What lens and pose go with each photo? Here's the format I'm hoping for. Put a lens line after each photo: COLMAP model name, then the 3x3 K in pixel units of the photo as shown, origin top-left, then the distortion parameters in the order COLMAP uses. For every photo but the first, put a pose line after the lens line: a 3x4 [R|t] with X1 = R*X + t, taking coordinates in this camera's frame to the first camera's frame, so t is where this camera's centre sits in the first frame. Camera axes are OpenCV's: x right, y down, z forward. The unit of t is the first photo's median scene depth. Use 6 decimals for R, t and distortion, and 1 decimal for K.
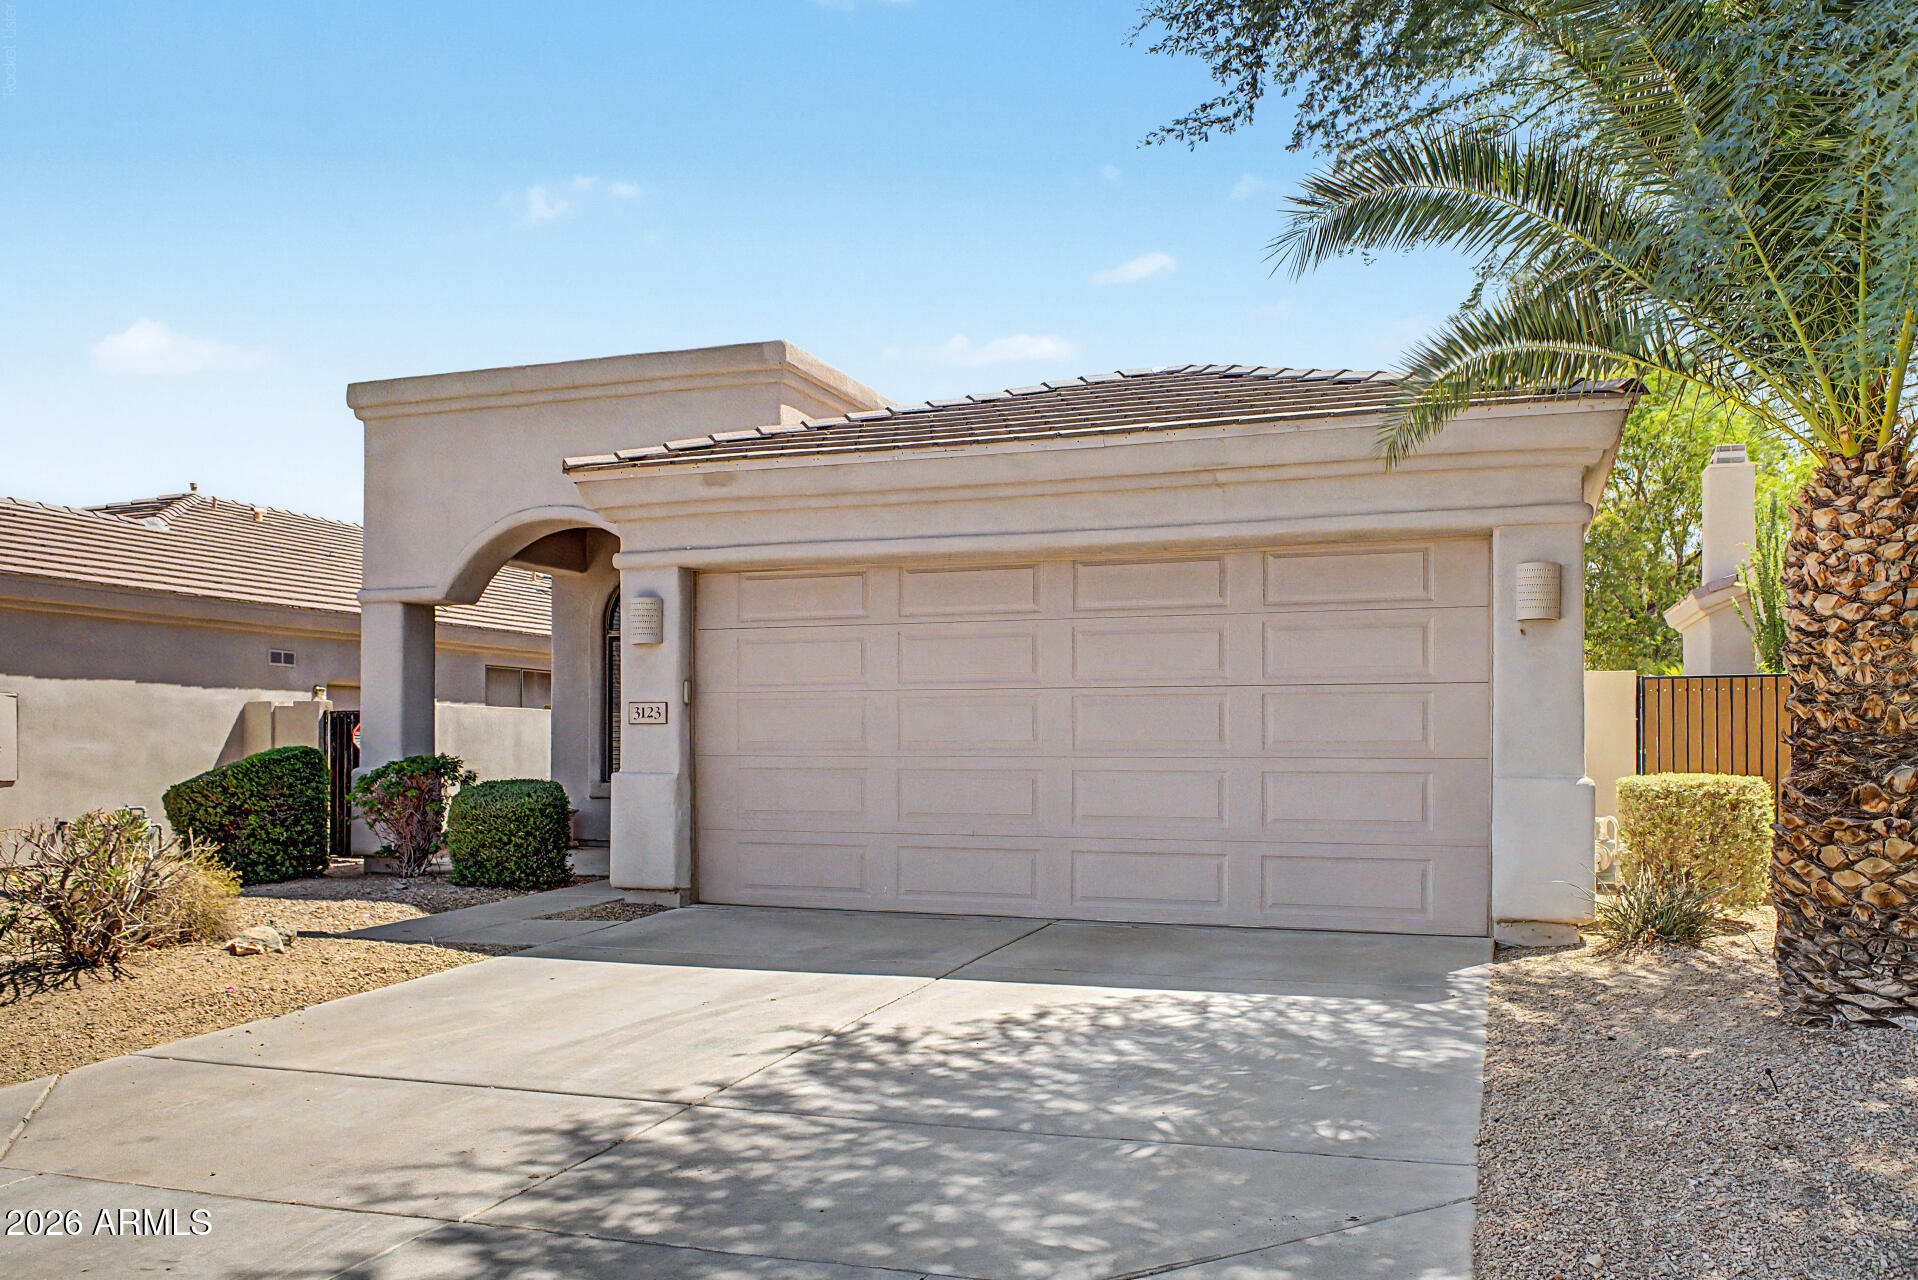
lens RADIAL K [[1484.5, 0, 959.1], [0, 1484.5, 634.2], [0, 0, 1]] dist [-0.006499, 0.009271]
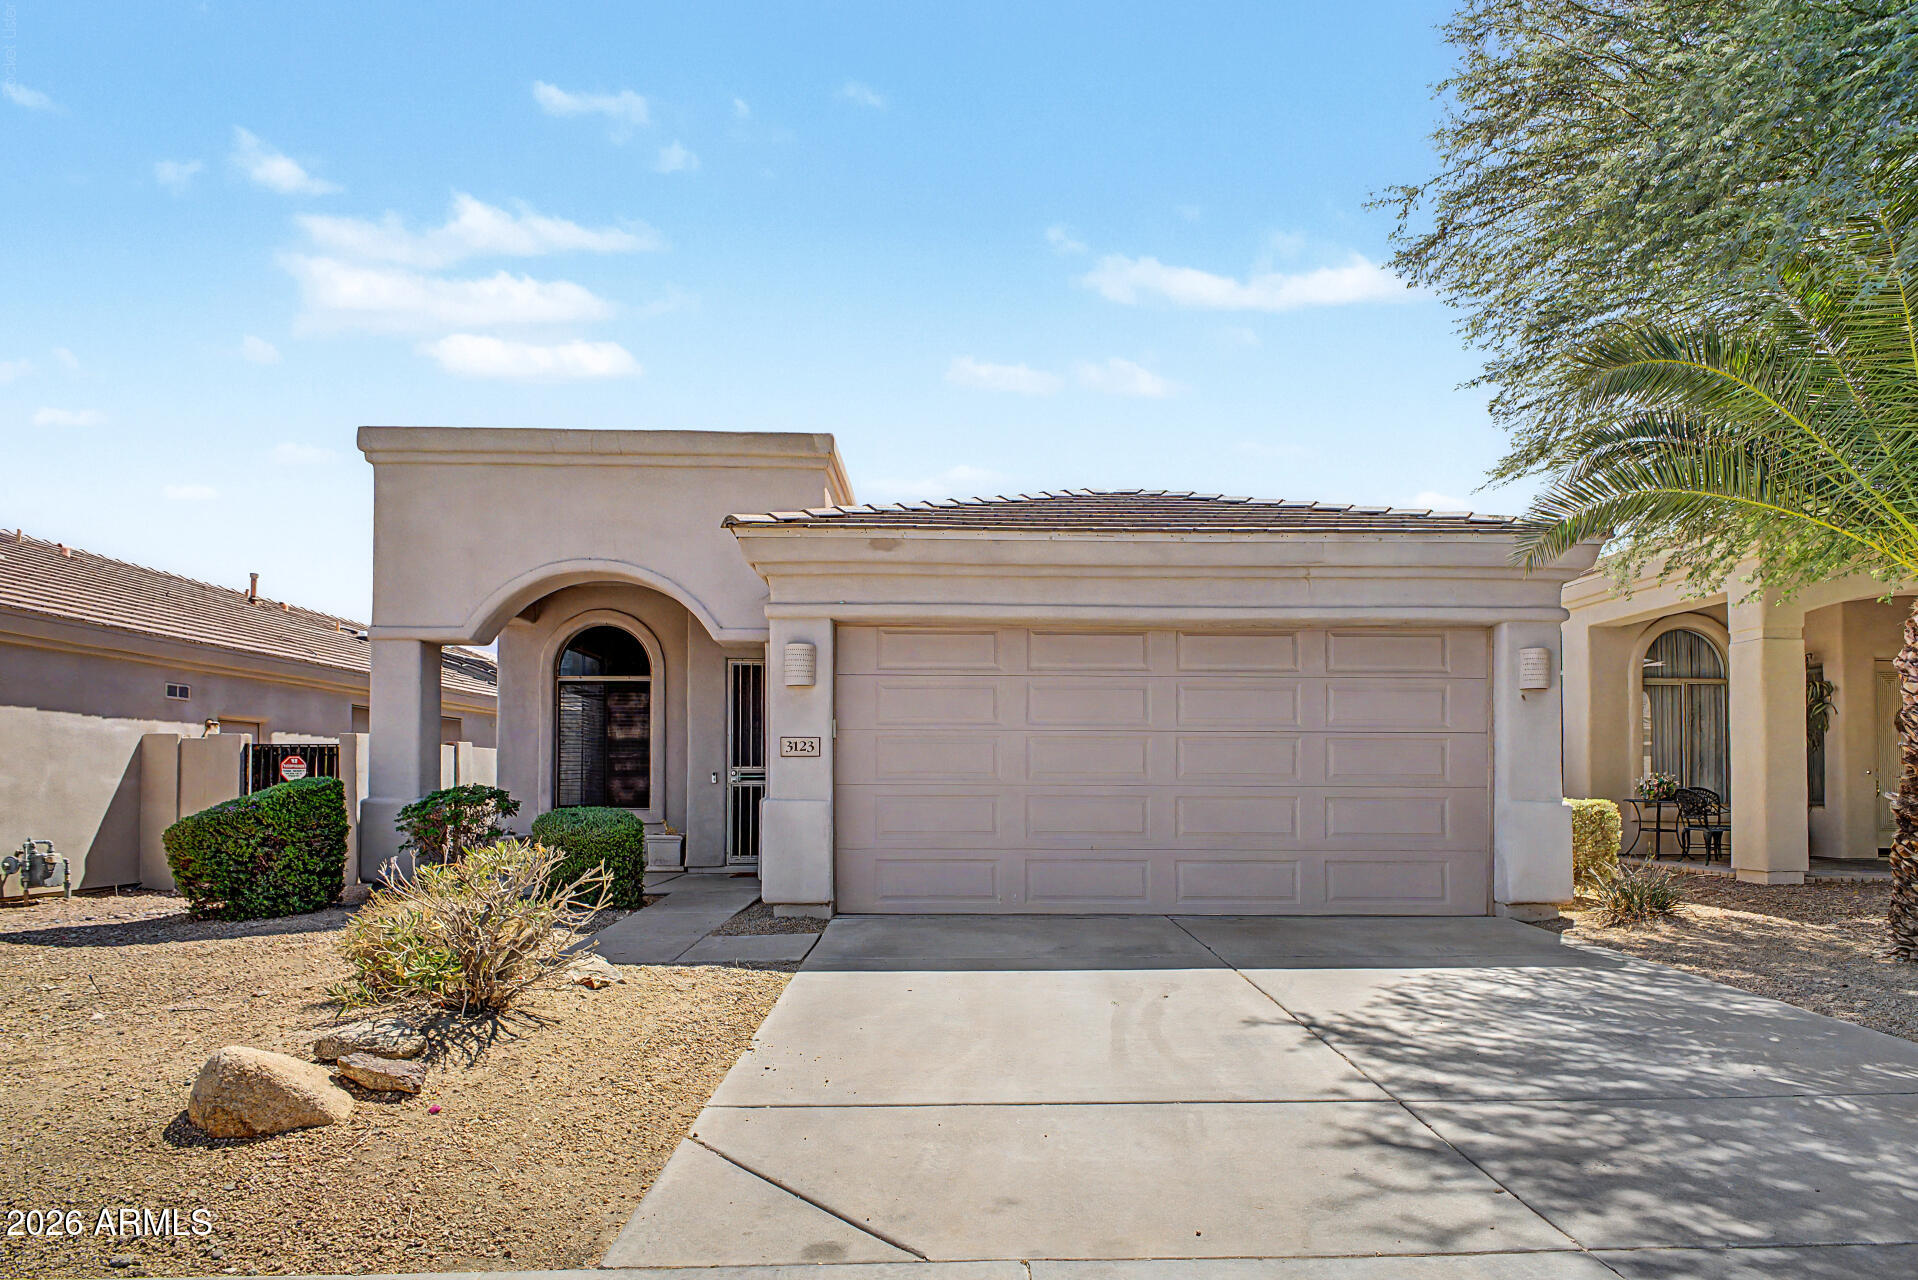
lens RADIAL K [[1087.0, 0, 969.2], [0, 1087.0, 690.7], [0, 0, 1]] dist [0.018238, -0.009811]
pose [[0.930983, 0.032242, 0.363635, -0.450927], [-0.029277, 0.999478, -0.013665, 0.020657], [-0.363886, 0.002076, 0.931441, 0.213450]]
